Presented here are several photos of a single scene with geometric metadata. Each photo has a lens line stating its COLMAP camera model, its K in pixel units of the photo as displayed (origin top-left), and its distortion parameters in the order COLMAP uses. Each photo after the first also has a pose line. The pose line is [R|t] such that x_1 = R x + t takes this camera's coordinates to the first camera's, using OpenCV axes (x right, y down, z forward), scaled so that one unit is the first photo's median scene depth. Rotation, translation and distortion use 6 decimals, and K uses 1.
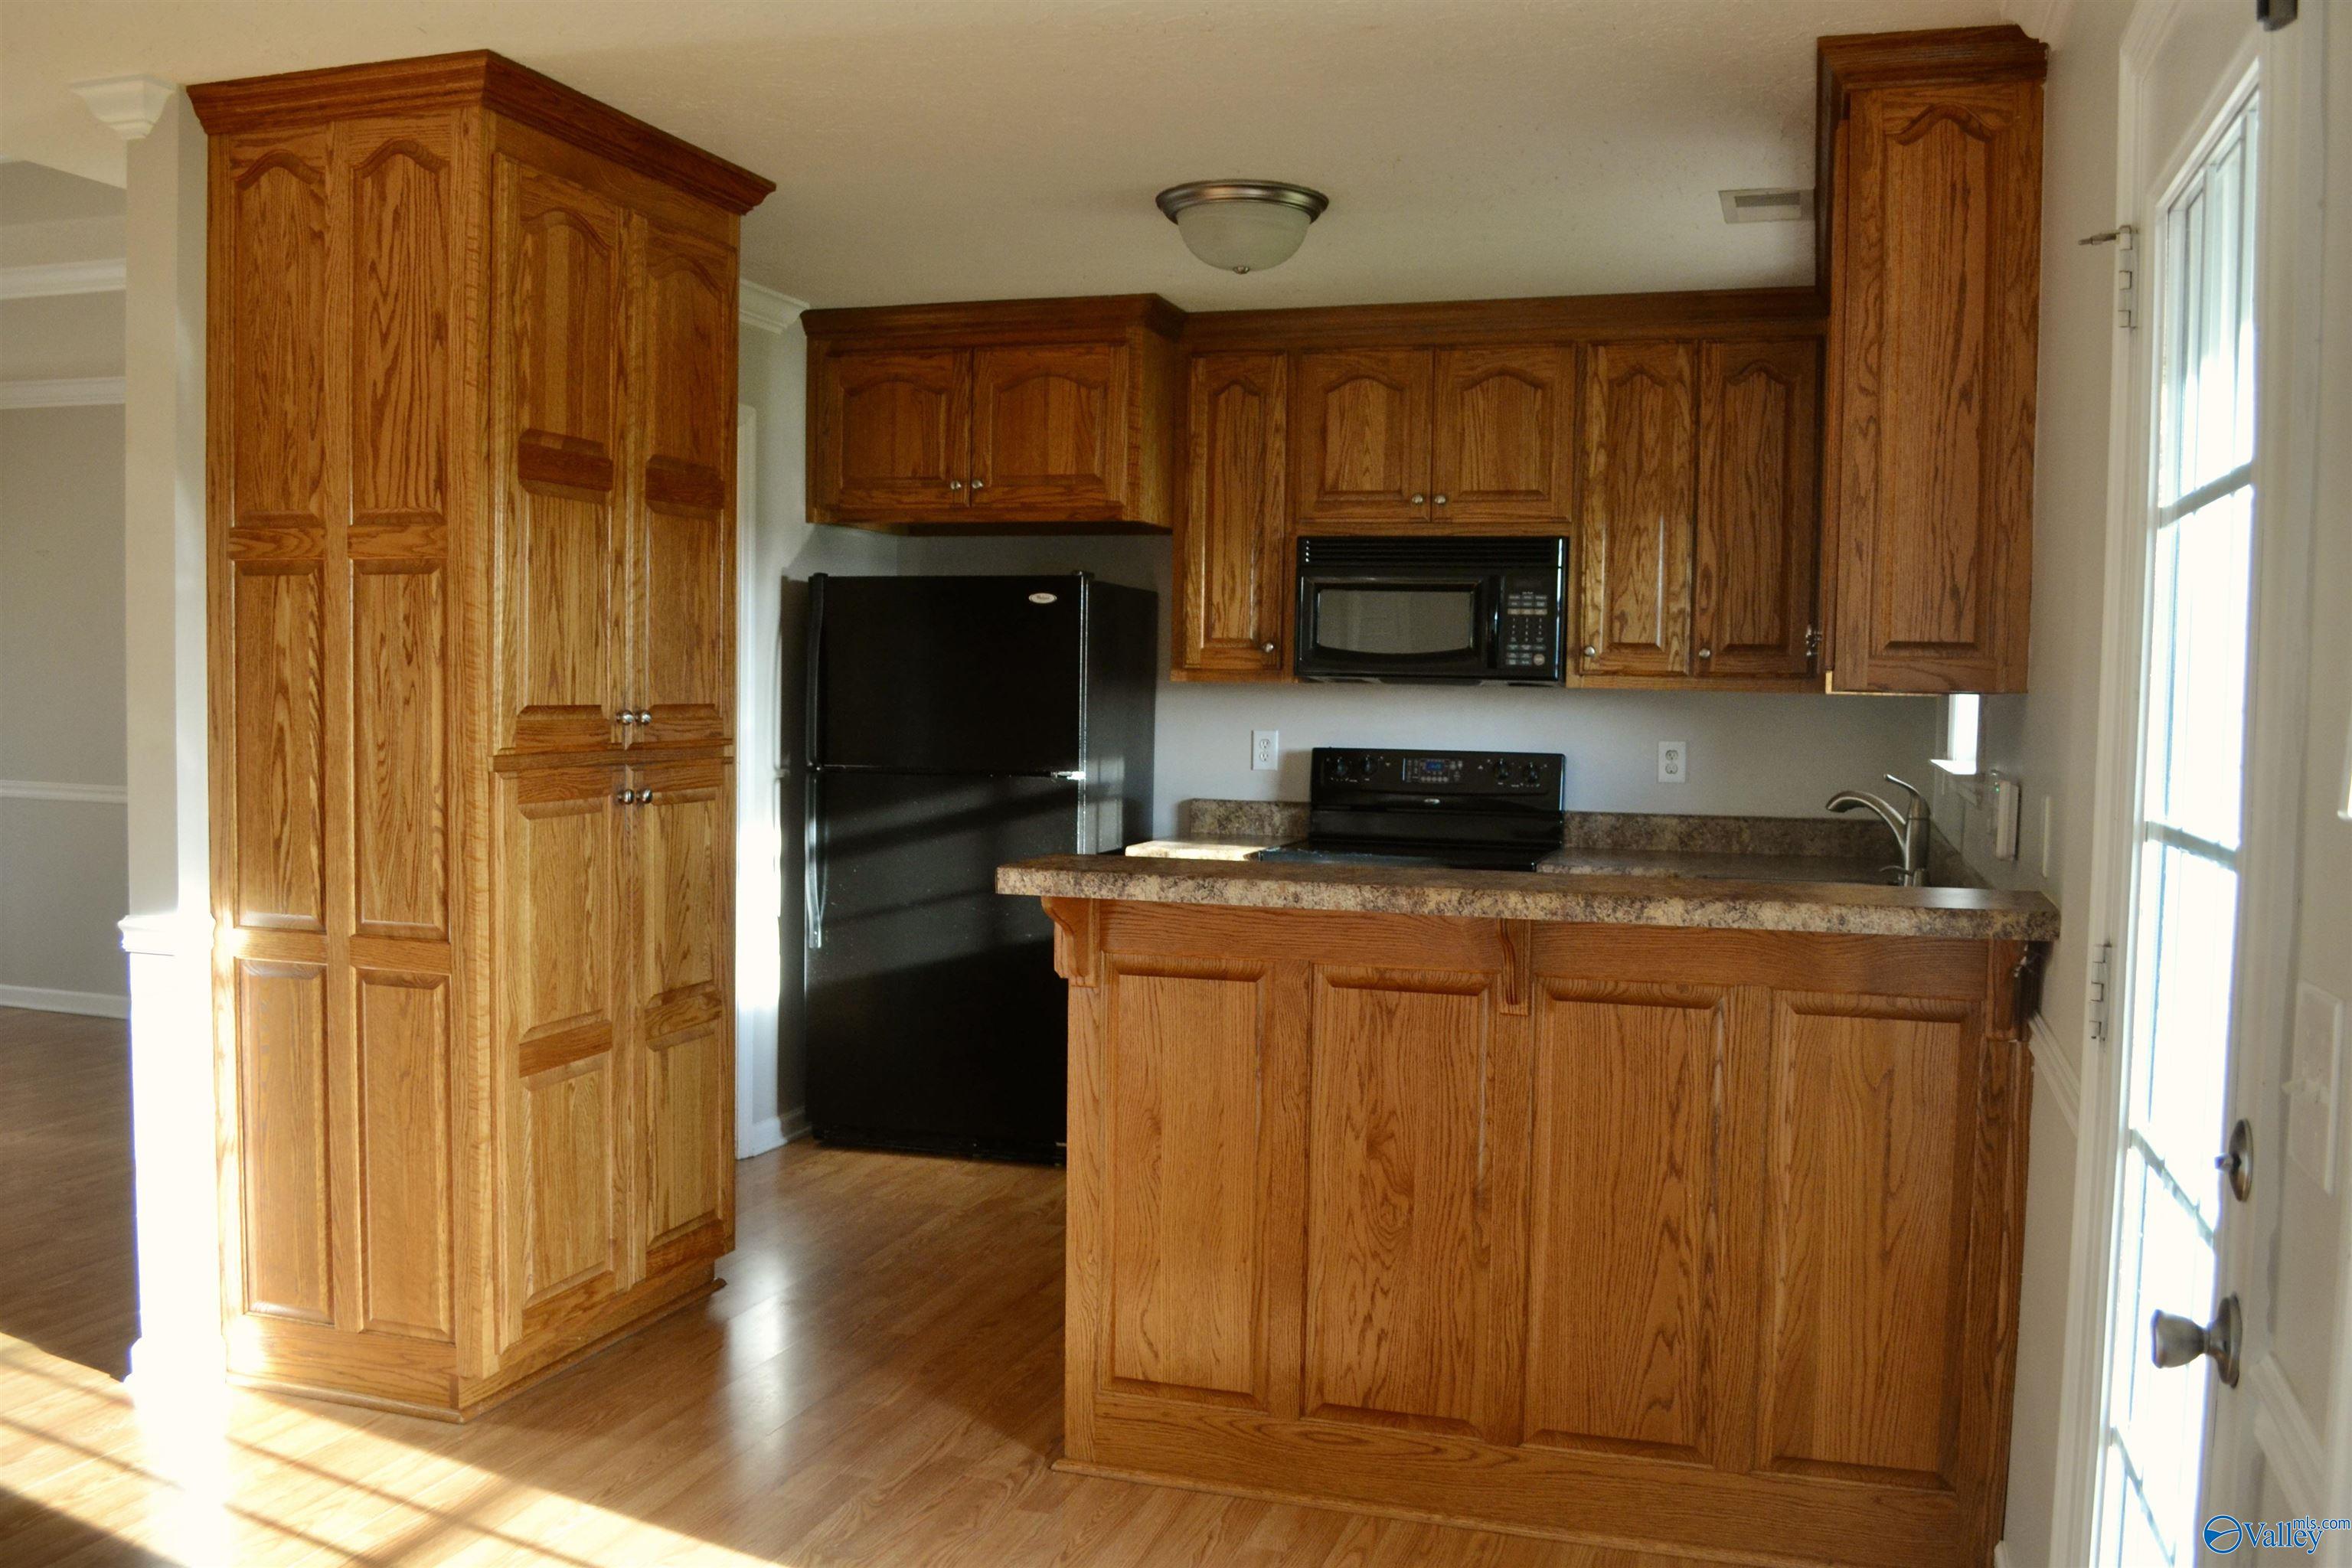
lens RADIAL K [[2025.8, 0, 1176.0], [0, 2025.8, 784.0], [0, 0, 1]] dist [-0.049715, -0.001155]
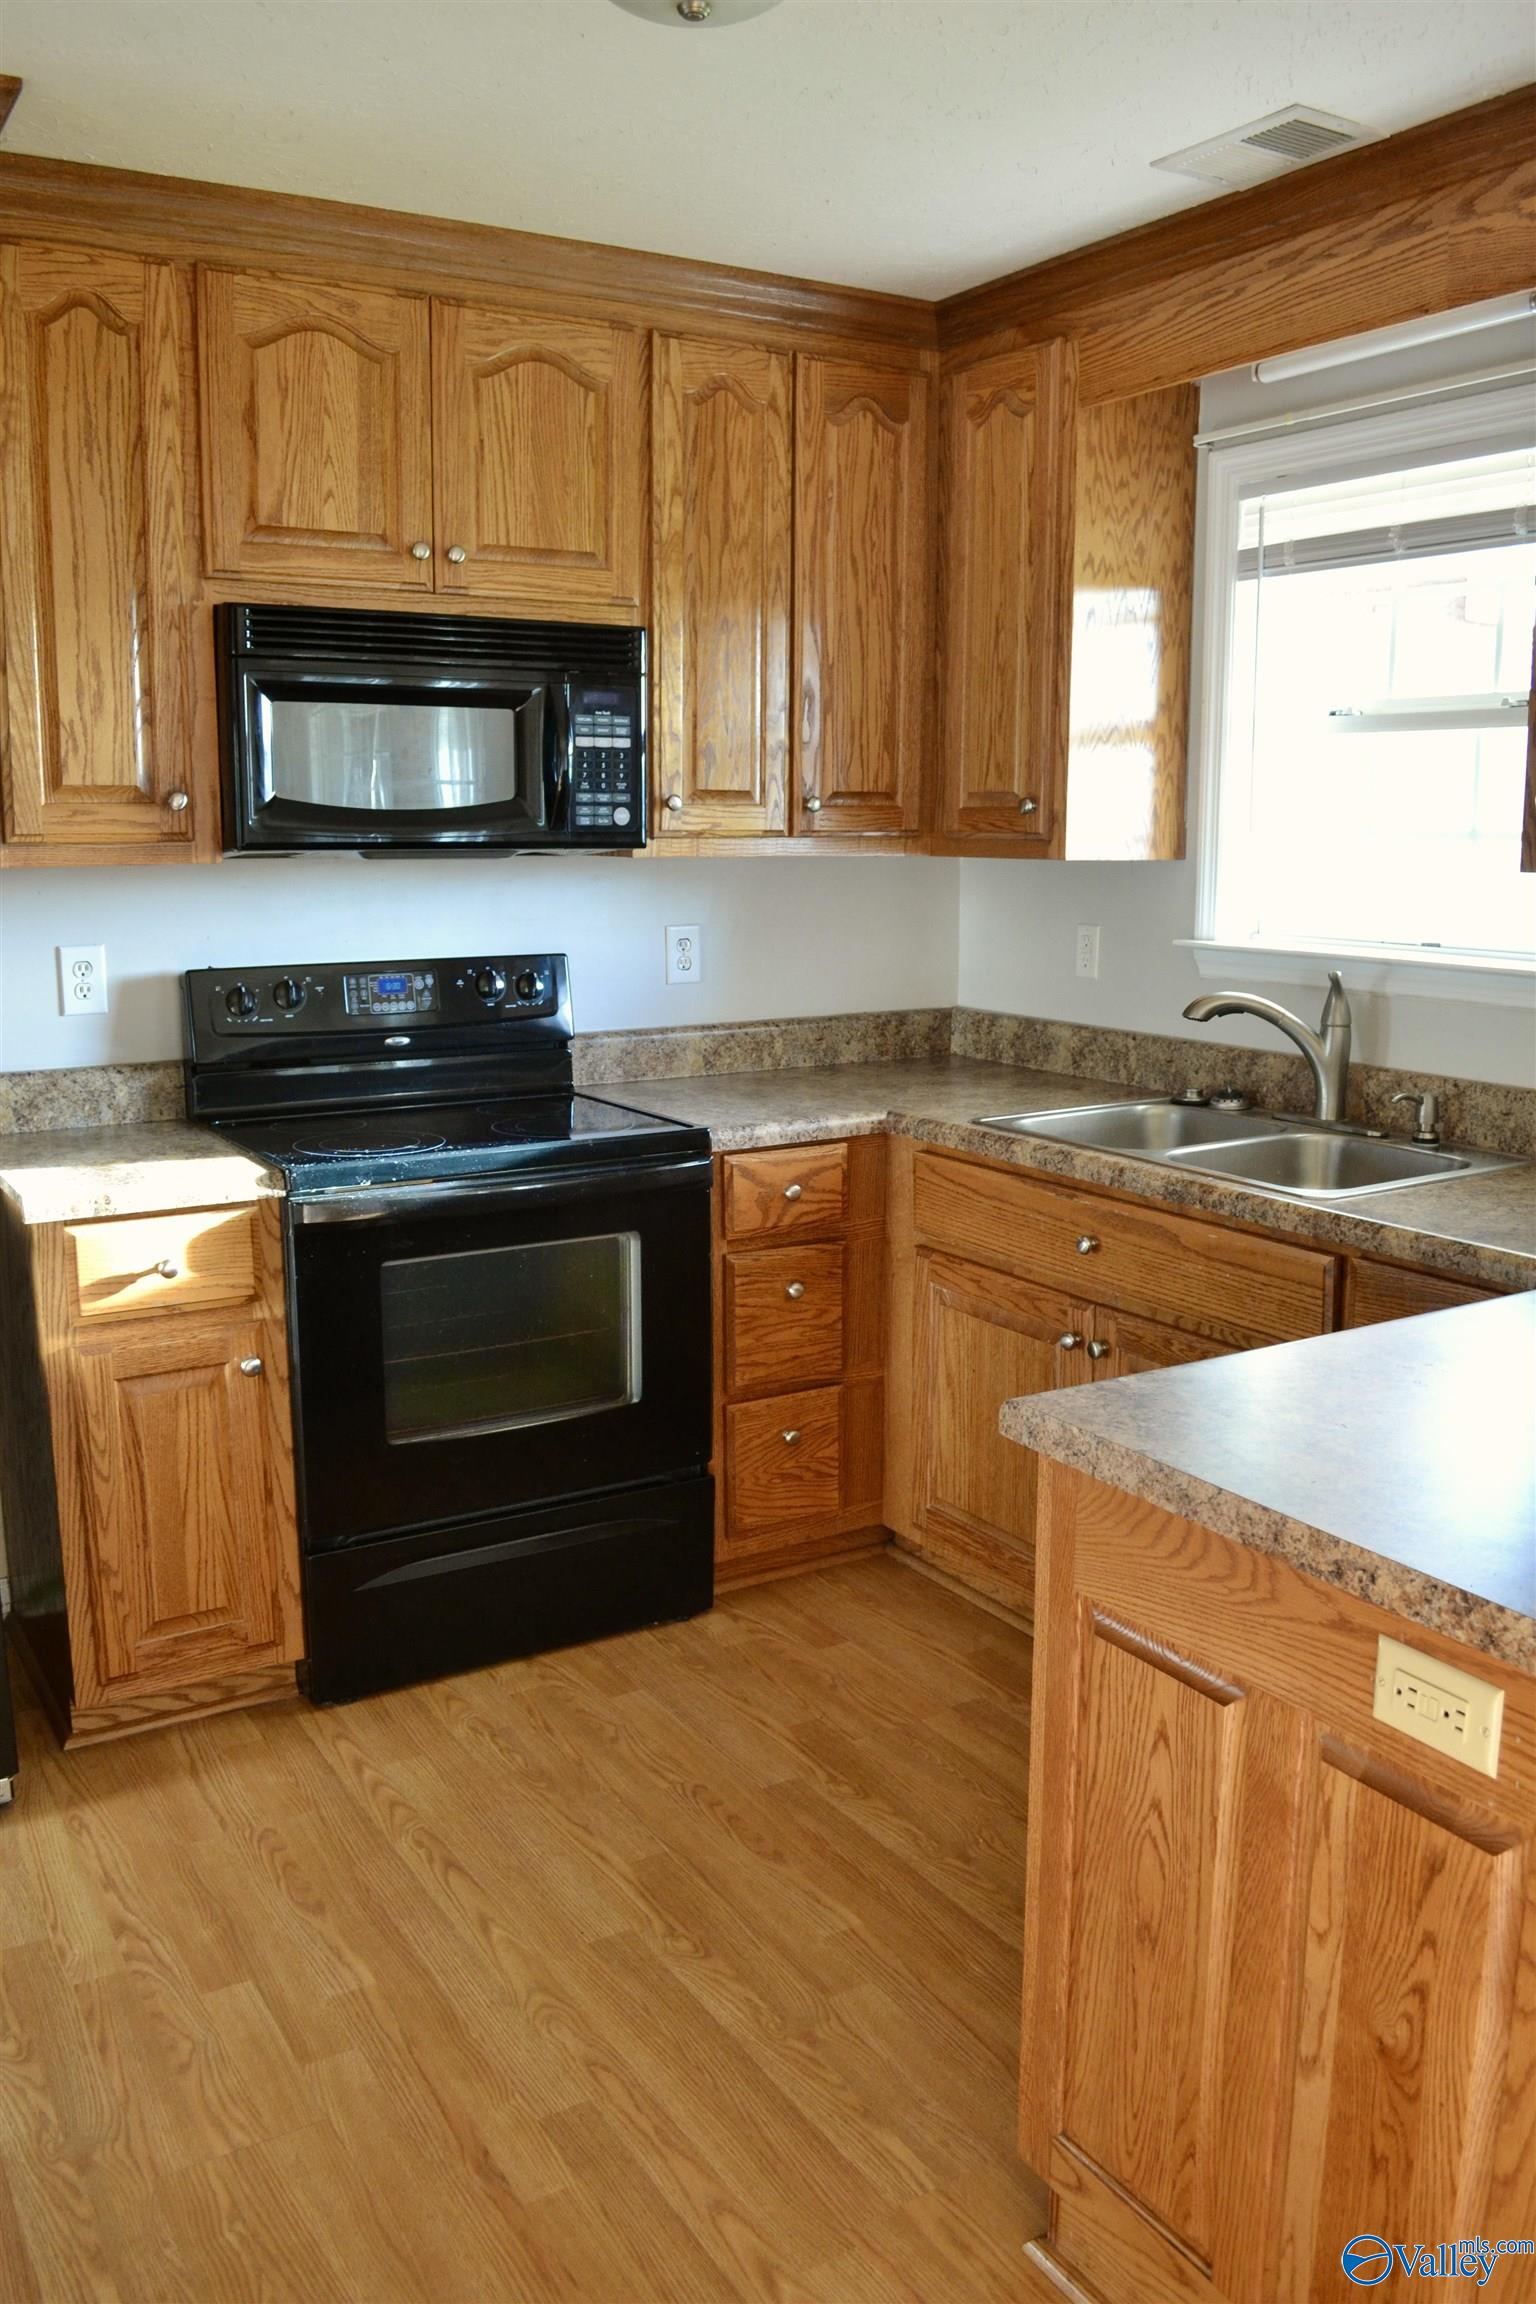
lens RADIAL K [[1853.6, 0, 768.0], [0, 1853.6, 1152.0], [0, 0, 1]] dist [-0.081136, 0.011153]
pose [[0.650259, -0.149053, 0.744948, -0.250458], [0.047110, 0.986589, 0.156280, -0.044930], [-0.758251, -0.066528, 0.648560, 0.560216]]
